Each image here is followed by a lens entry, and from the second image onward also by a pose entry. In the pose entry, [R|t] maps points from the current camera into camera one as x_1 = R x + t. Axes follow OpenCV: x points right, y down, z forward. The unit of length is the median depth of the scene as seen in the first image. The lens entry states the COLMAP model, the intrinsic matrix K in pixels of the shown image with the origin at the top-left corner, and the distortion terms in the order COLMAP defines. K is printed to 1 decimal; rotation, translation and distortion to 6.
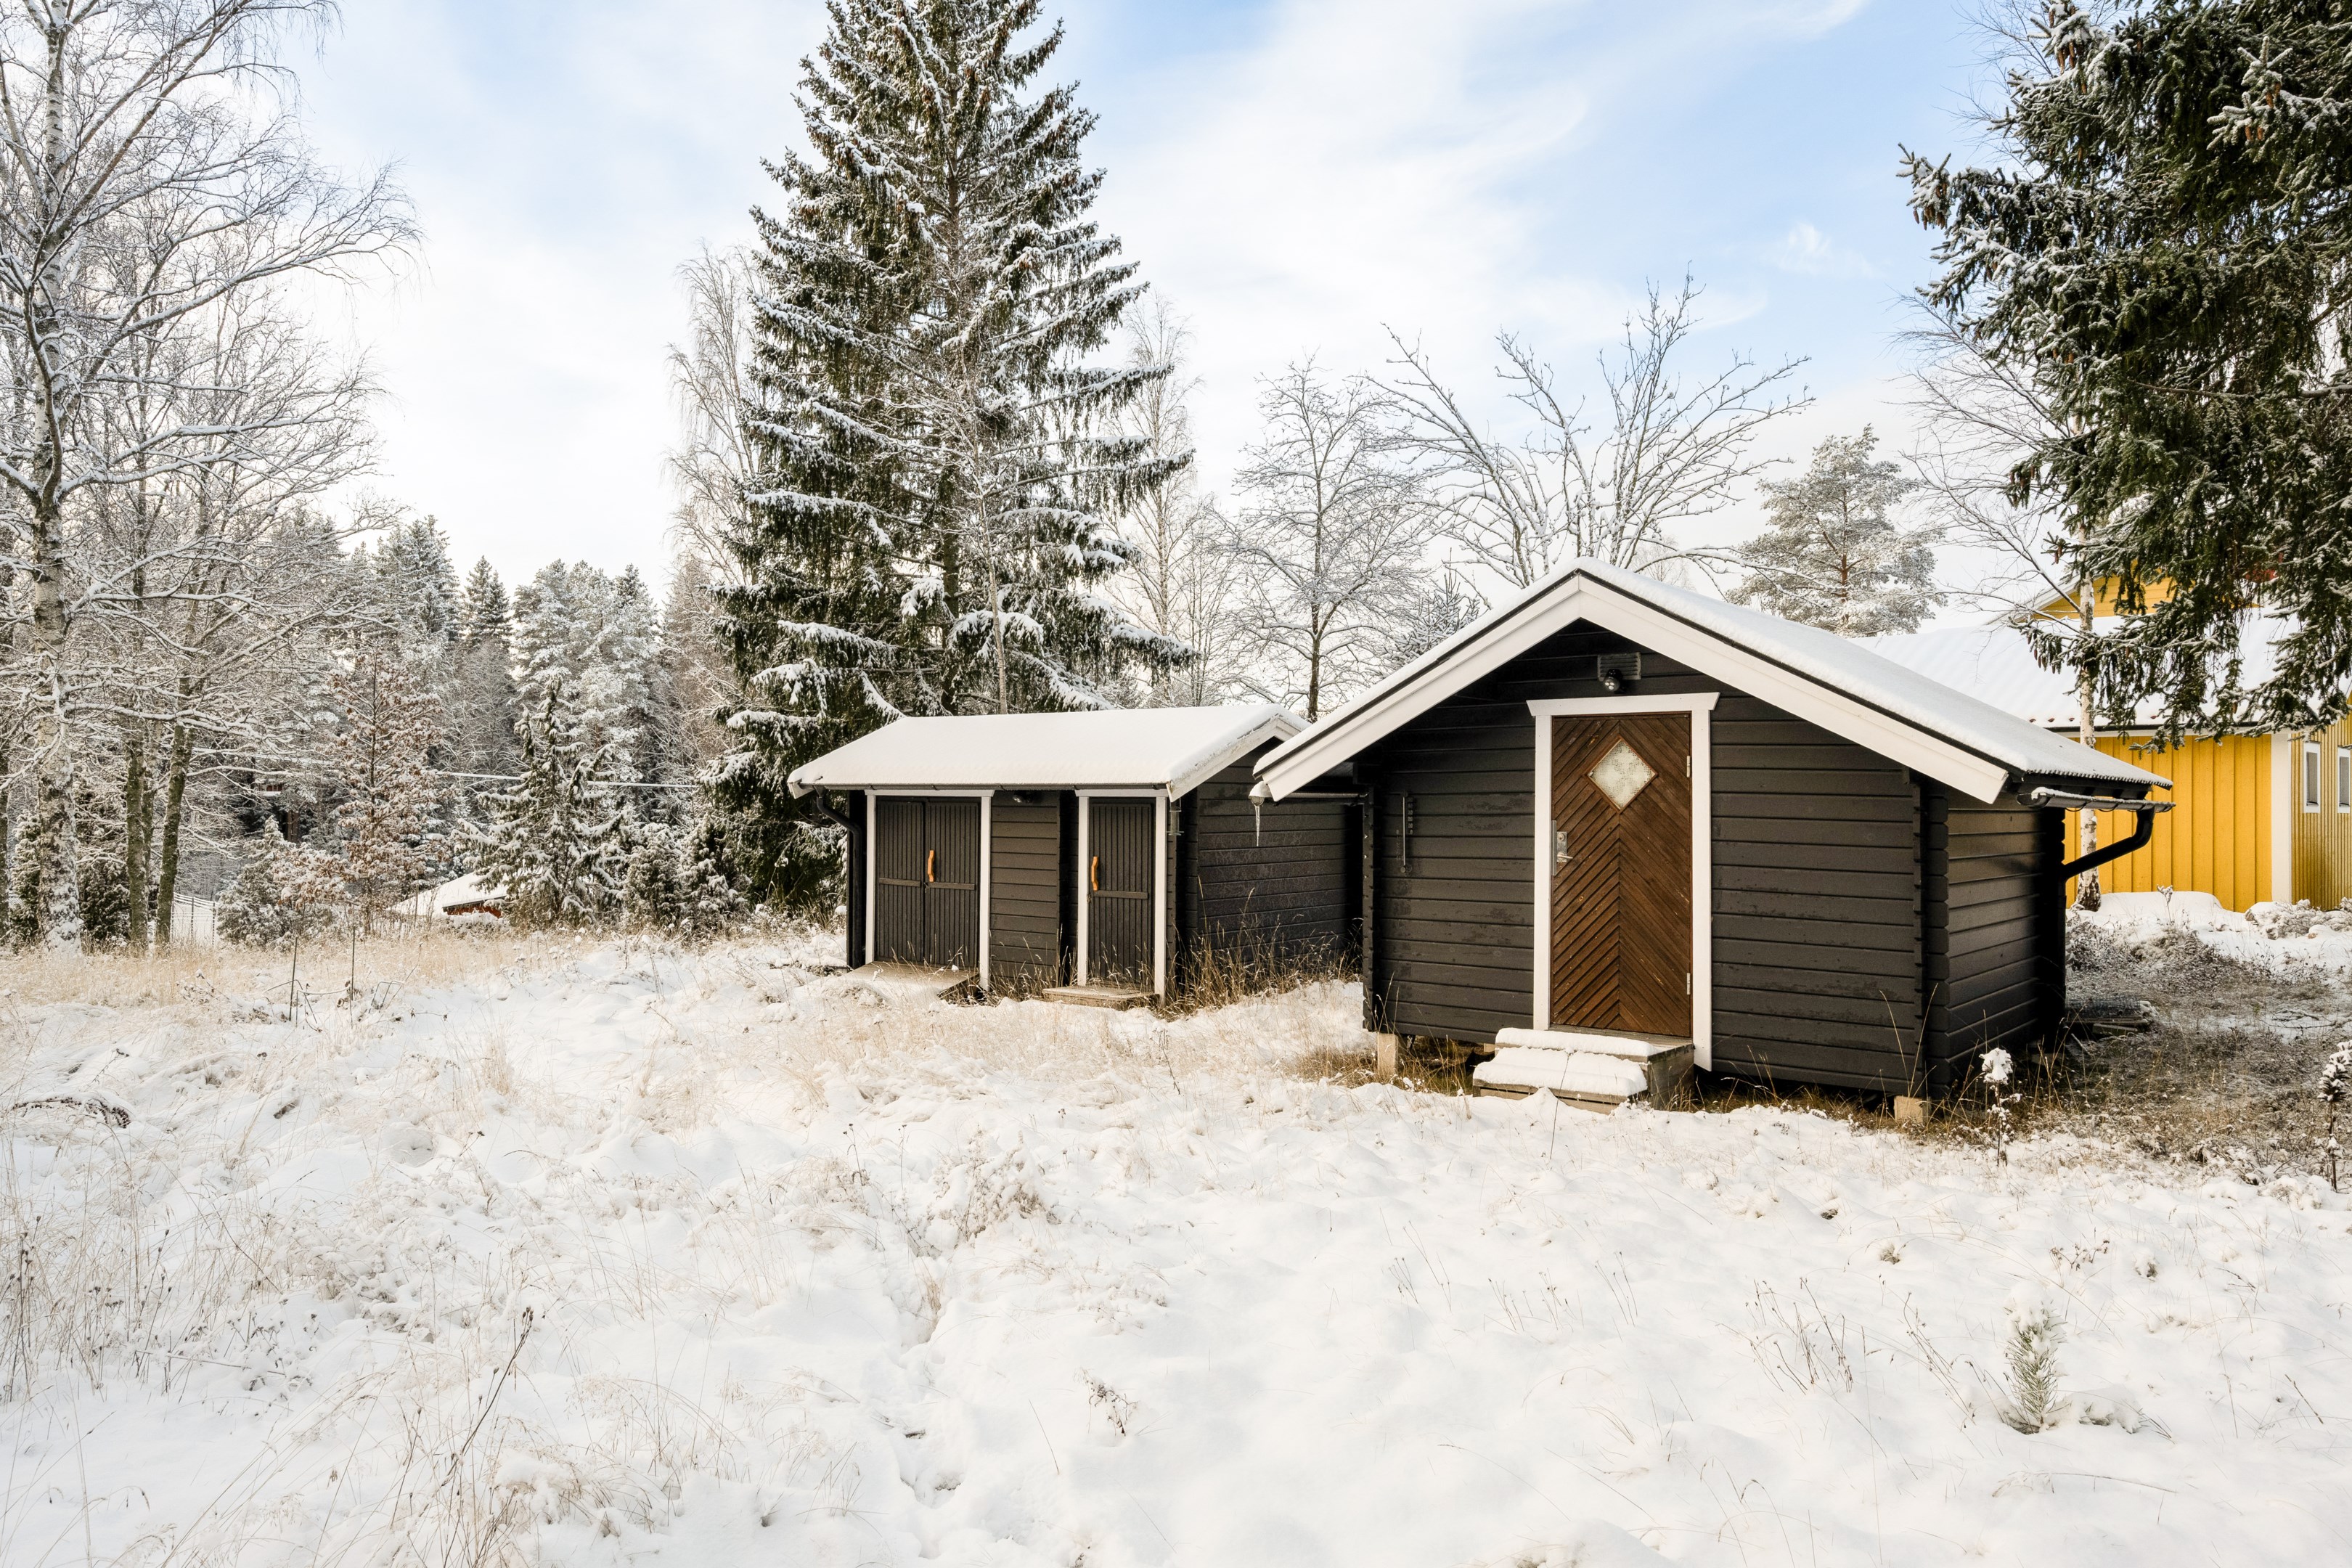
lens RADIAL K [[1558.0, 0, 1168.4], [0, 1558.0, 780.8], [0, 0, 1]] dist [-0.002453, -0.002725]
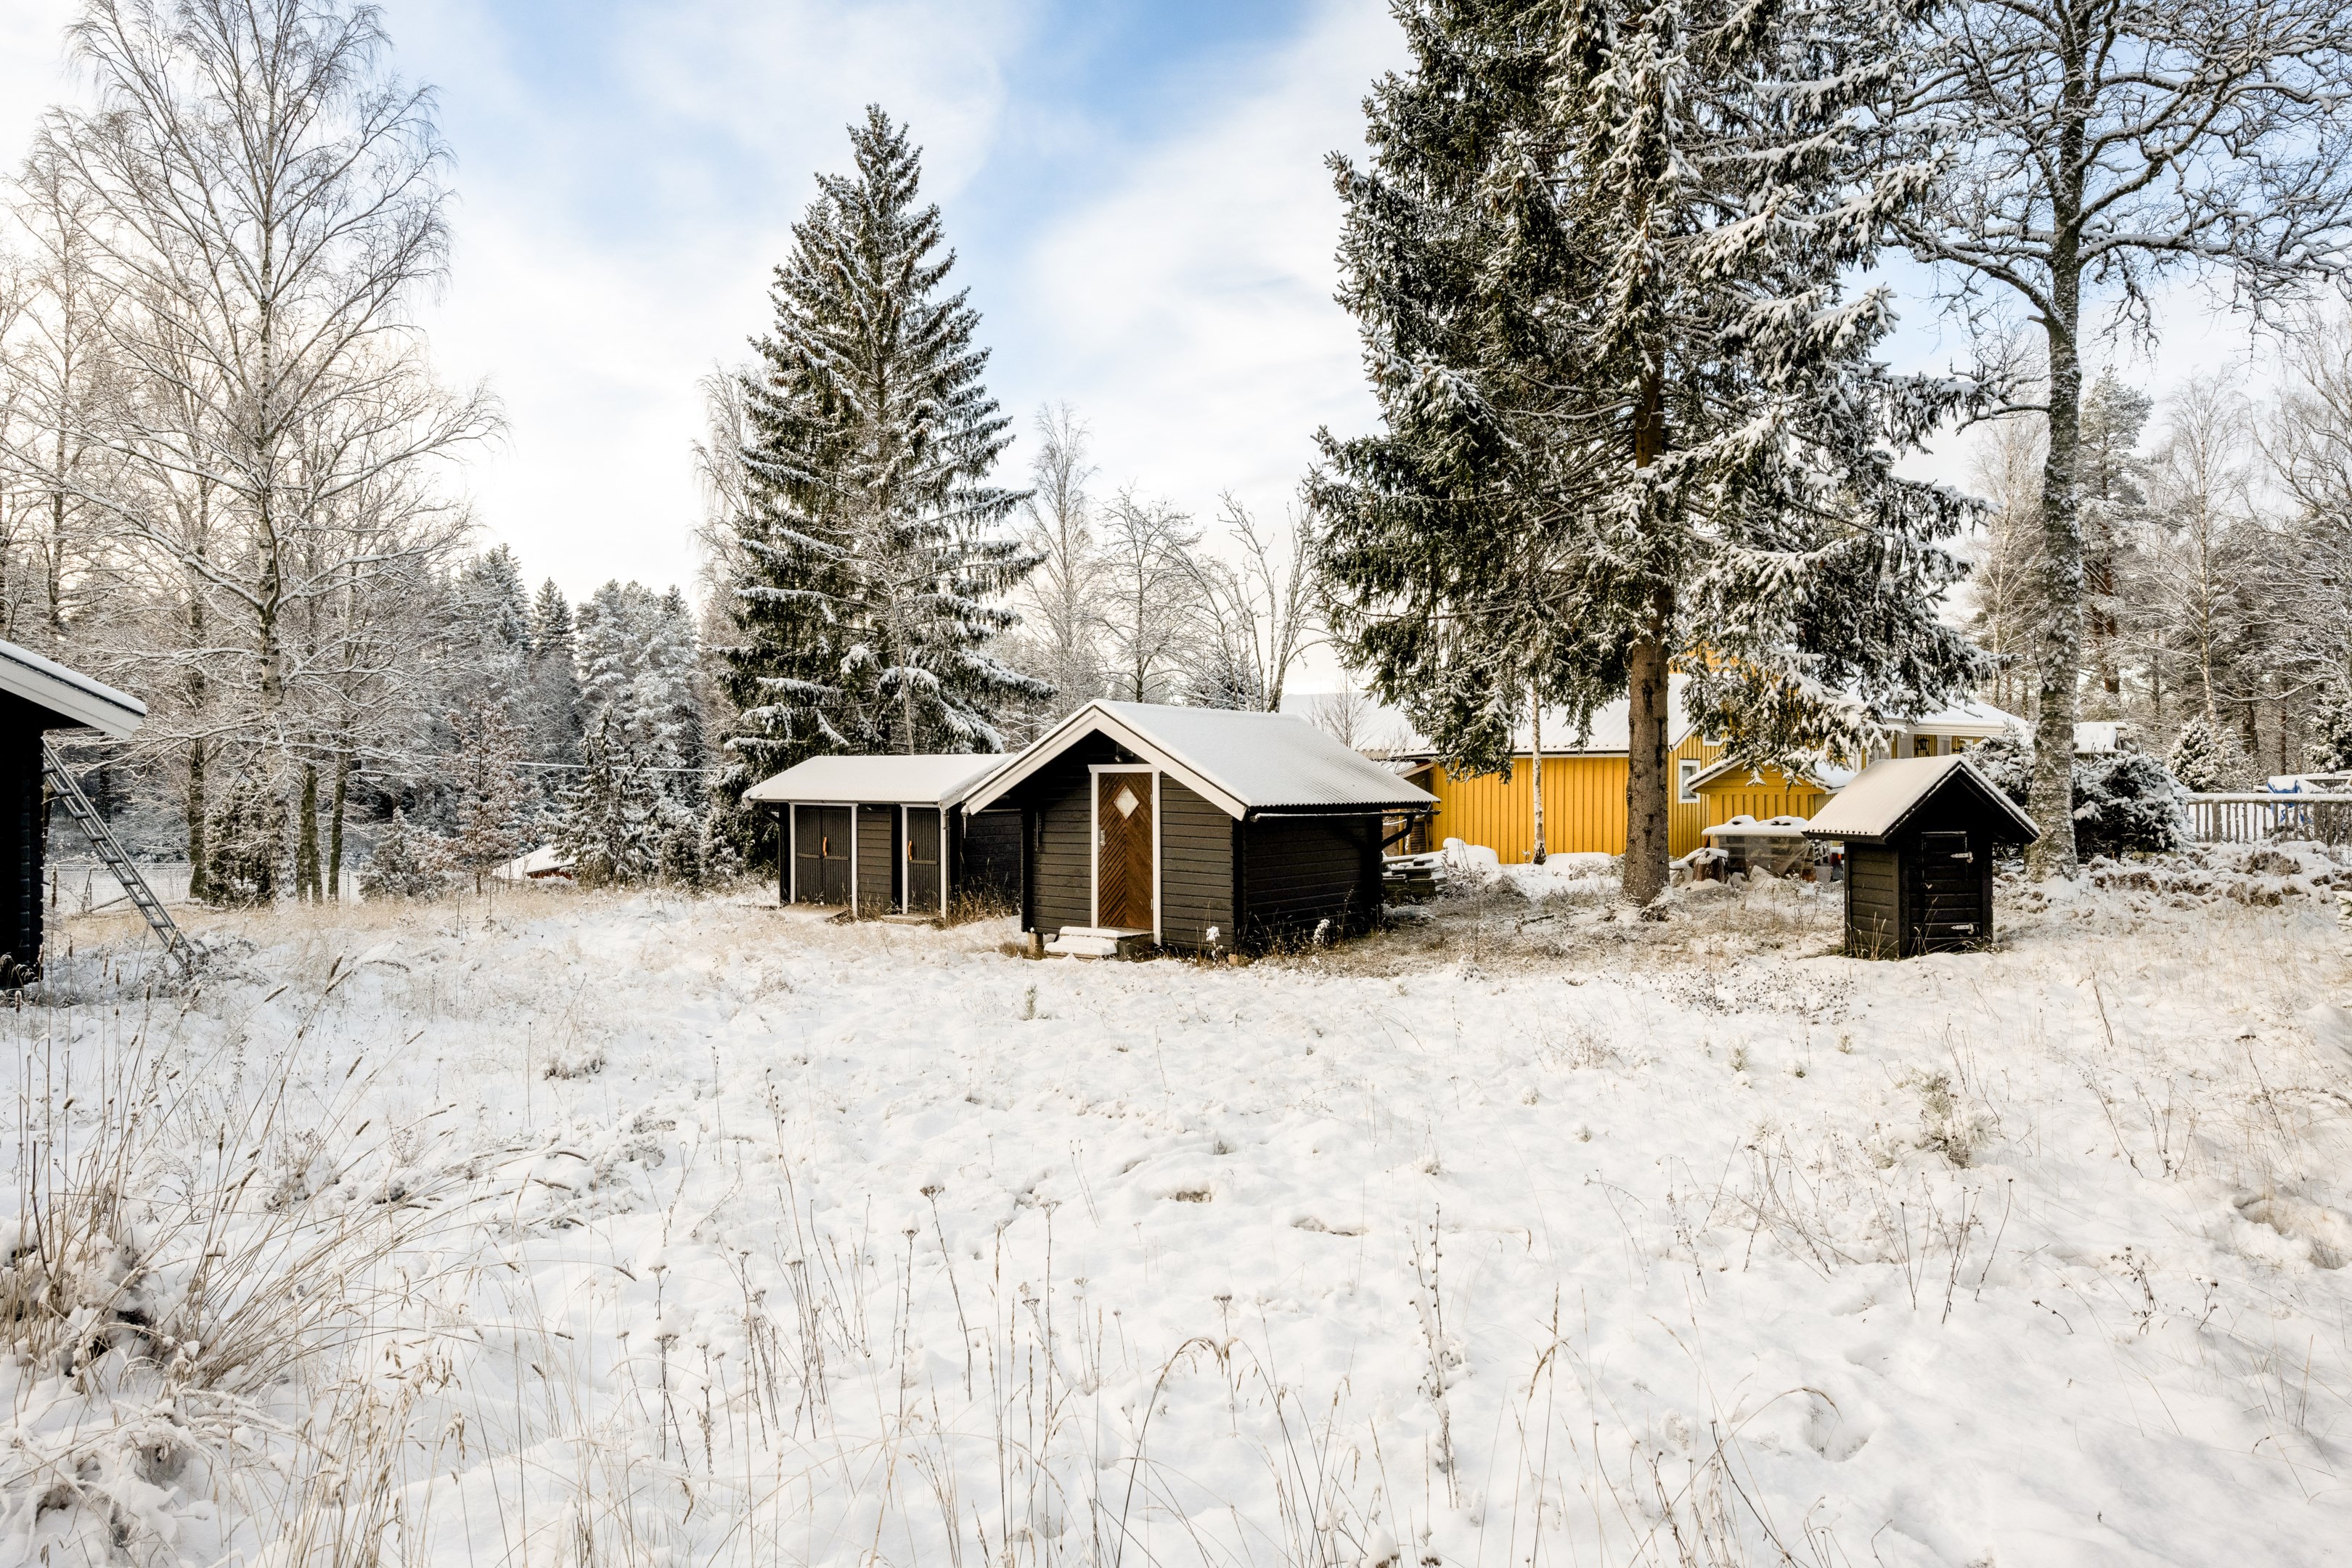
lens RADIAL K [[1374.1, 0, 1189.8], [0, 1374.1, 794.0], [0, 0, 1]] dist [-0.003833, -0.002271]
pose [[0.999754, -0.009790, 0.019889, 0.118510], [0.009203, 0.999525, 0.029398, -0.023449], [-0.020167, -0.029208, 0.999370, -0.280007]]
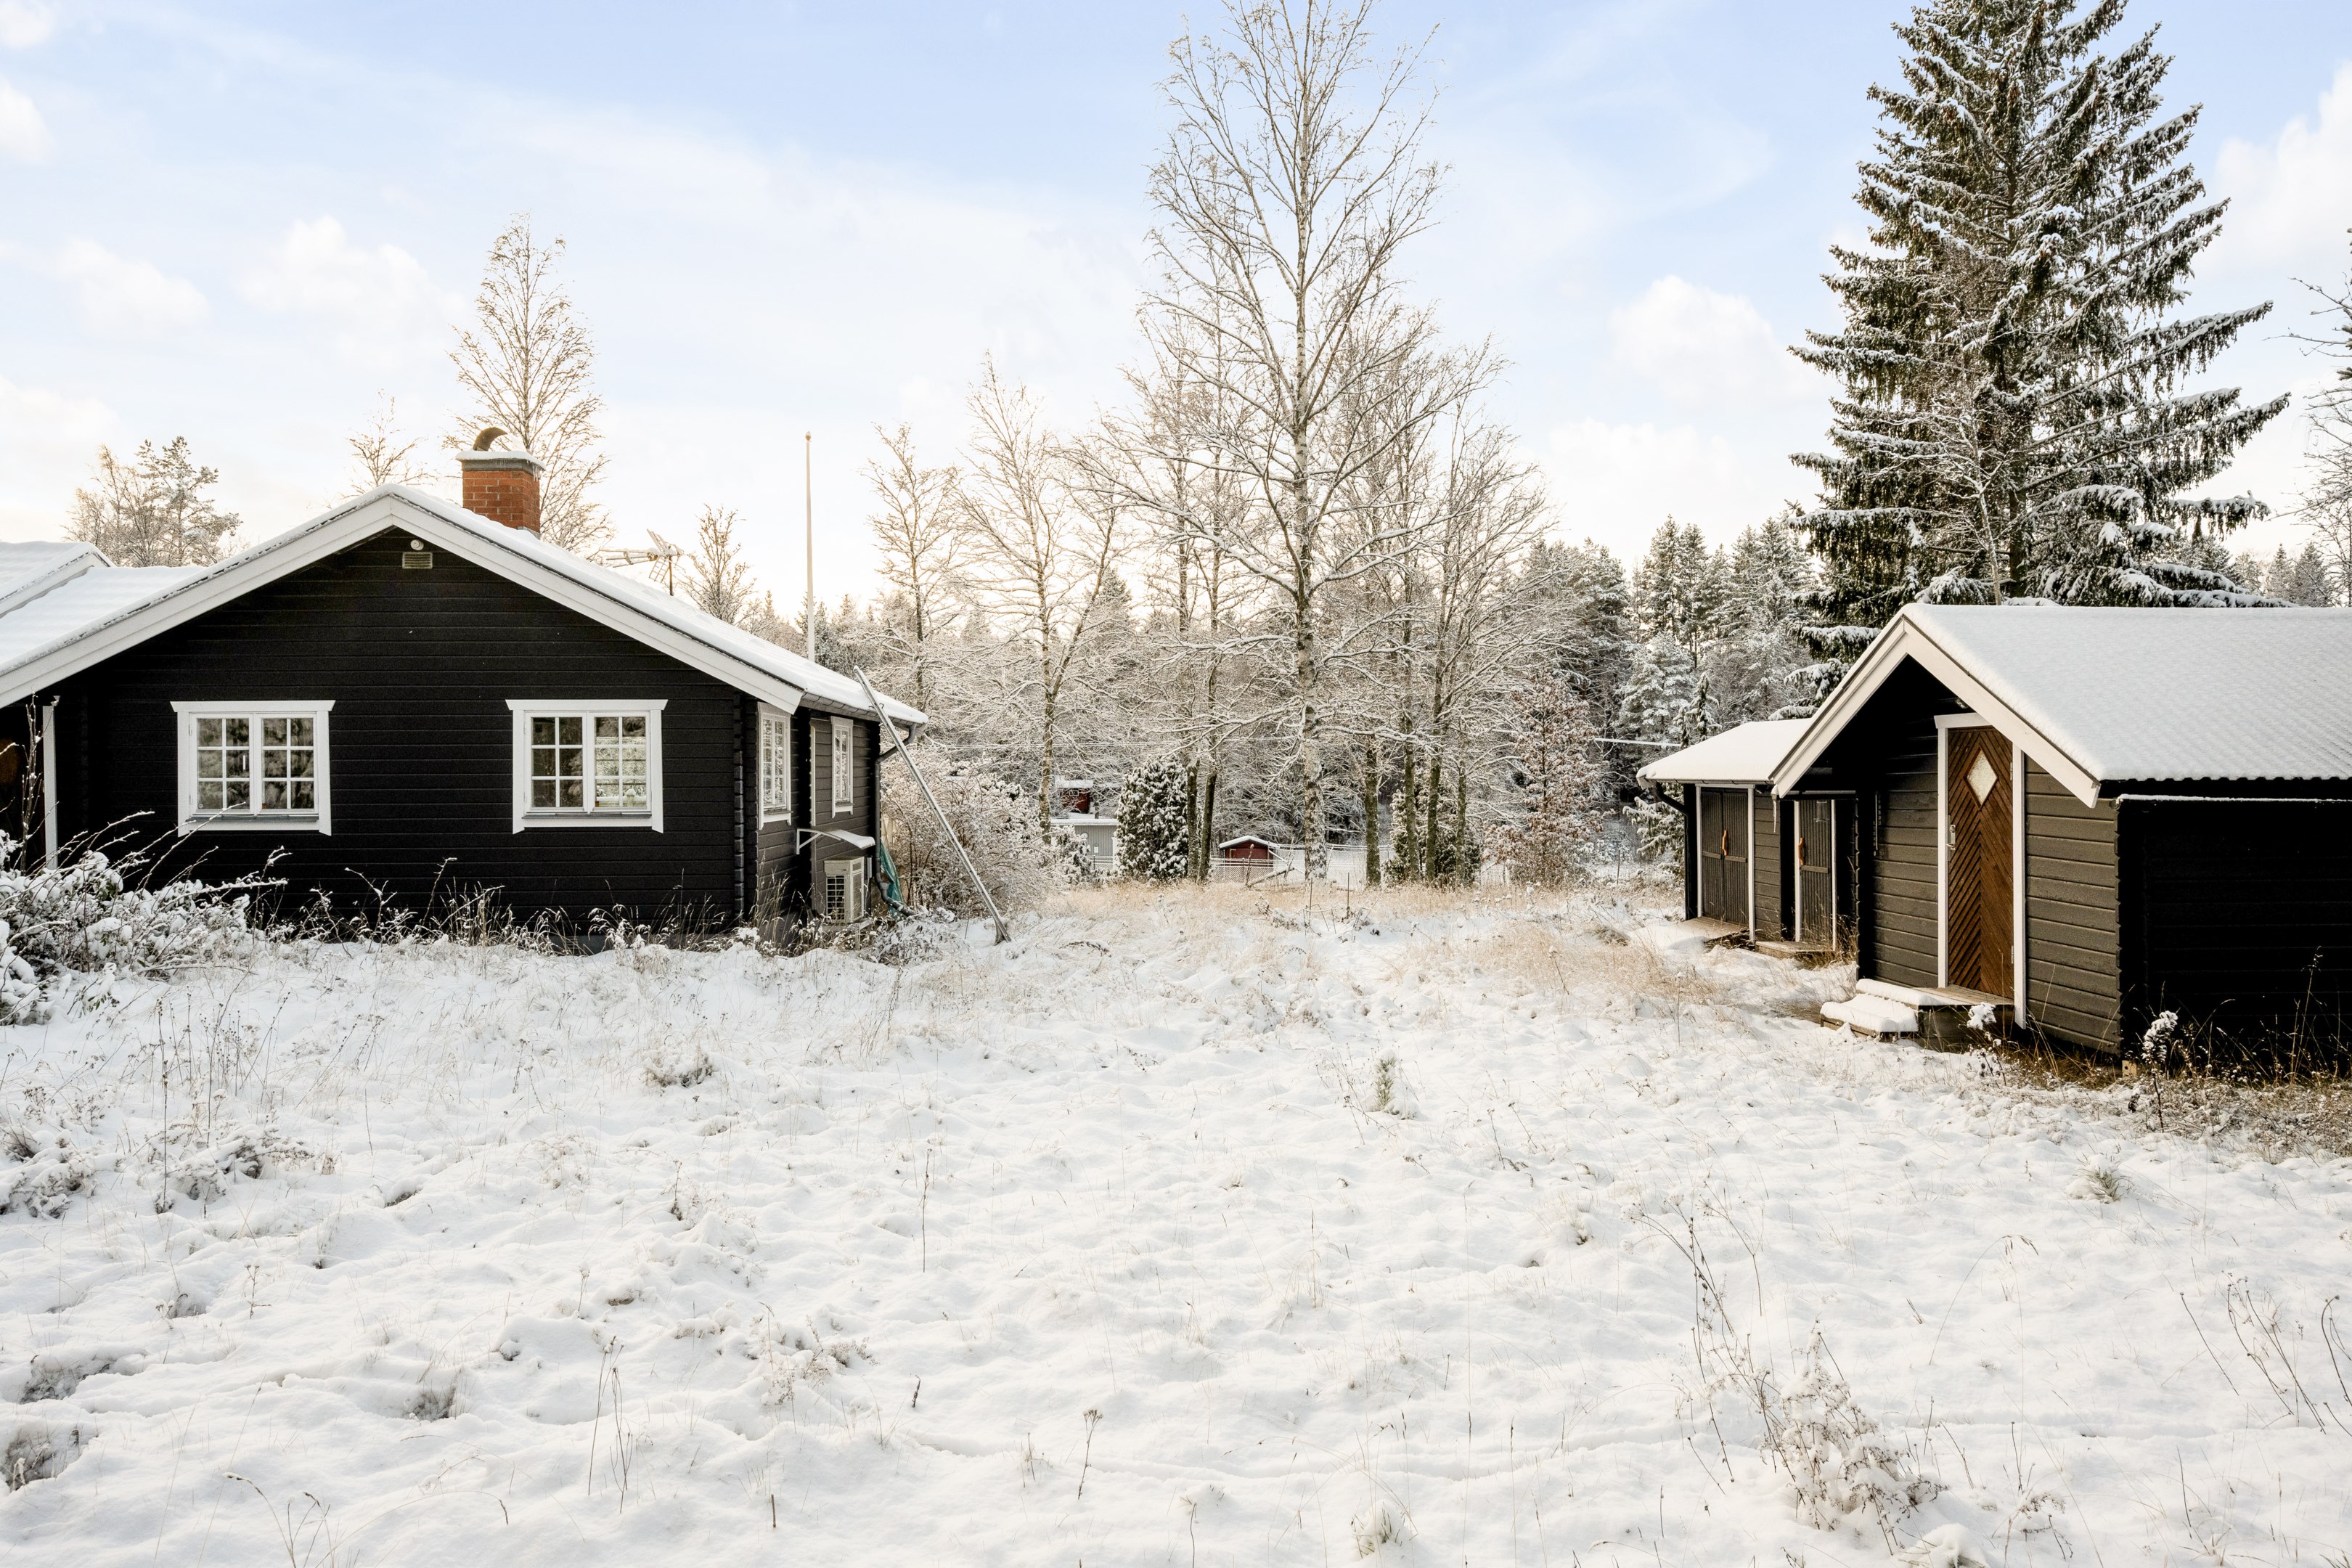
lens RADIAL K [[1558.0, 0, 1170.5], [0, 1558.0, 770.3], [0, 0, 1]] dist [-0.002453, -0.002725]
pose [[0.649863, -0.012538, -0.759948, 0.277851], [0.021445, 0.999768, 0.001844, -0.008646], [0.759749, -0.017496, 0.649981, -0.086570]]
